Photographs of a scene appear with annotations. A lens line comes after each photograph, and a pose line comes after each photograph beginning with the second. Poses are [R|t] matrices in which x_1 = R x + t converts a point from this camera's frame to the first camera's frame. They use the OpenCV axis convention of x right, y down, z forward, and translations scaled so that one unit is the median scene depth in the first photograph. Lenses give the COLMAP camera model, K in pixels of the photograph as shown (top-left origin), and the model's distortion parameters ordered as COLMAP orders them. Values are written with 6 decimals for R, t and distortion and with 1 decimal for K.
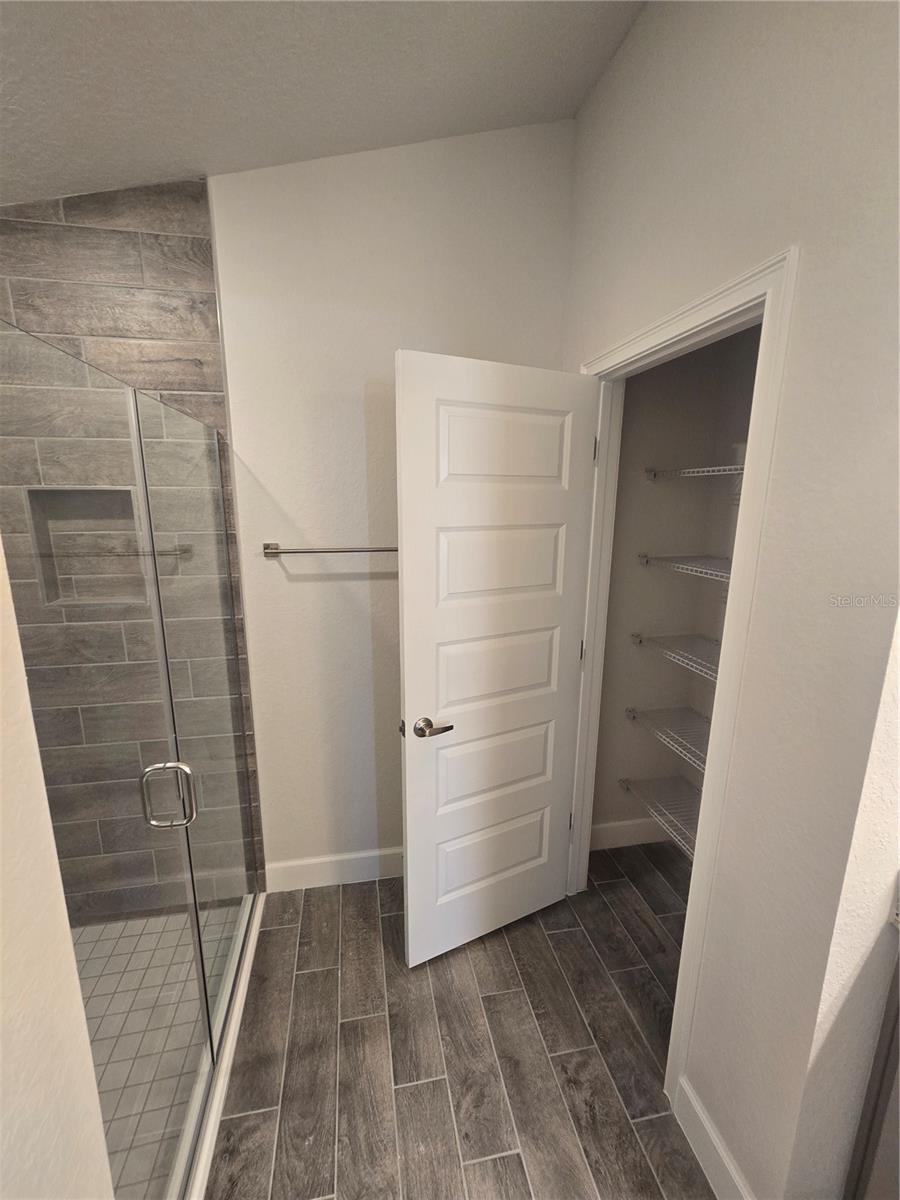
lens RADIAL K [[496.0, 0, 448.9], [0, 496.0, 598.9], [0, 0, 1]] dist [-0.002809, 0.003614]
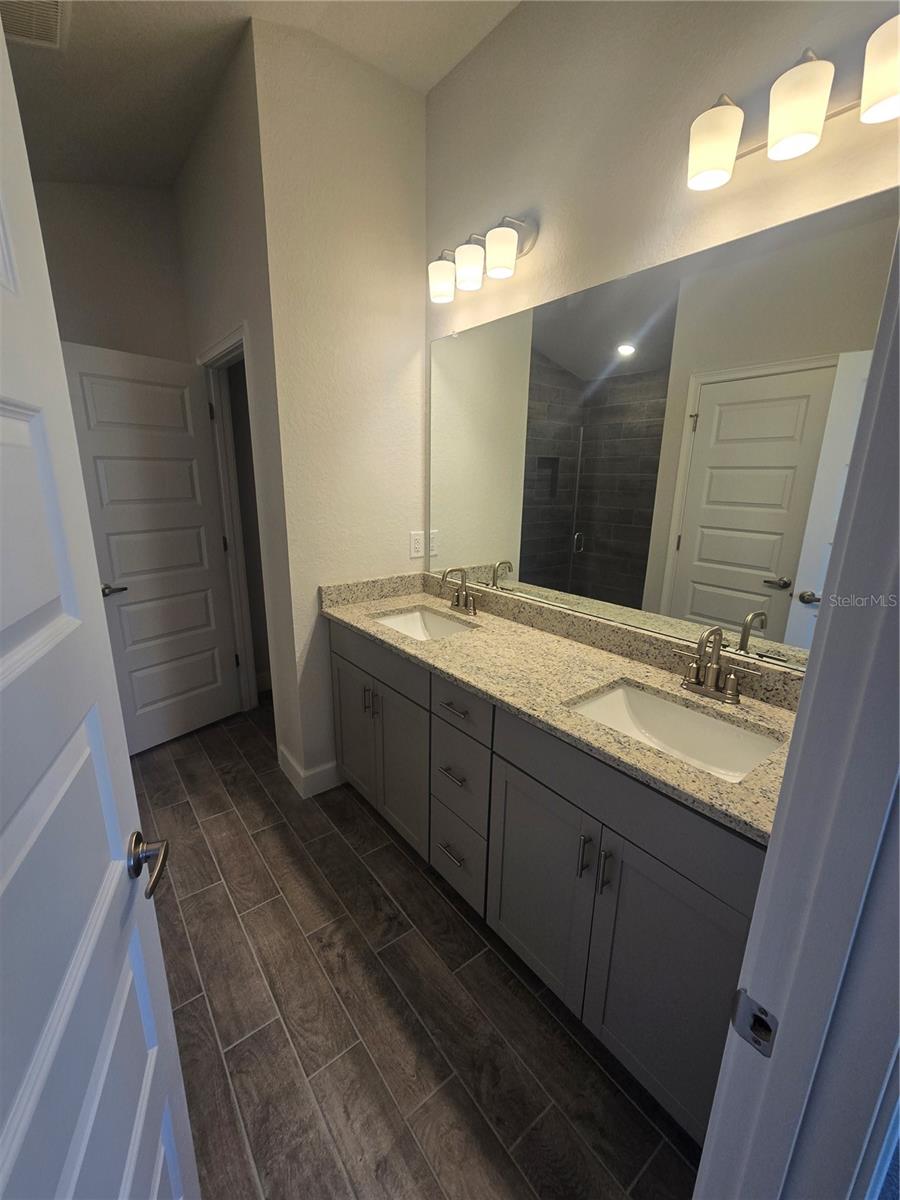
lens RADIAL K [[496.0, 0, 443.0], [0, 496.0, 602.5], [0, 0, 1]] dist [-0.002809, 0.003614]
pose [[0.897842, -0.106146, 0.427332, 0.232686], [0.081612, 0.993809, 0.075384, 0.269518], [-0.432688, -0.032808, 0.900947, -0.850396]]
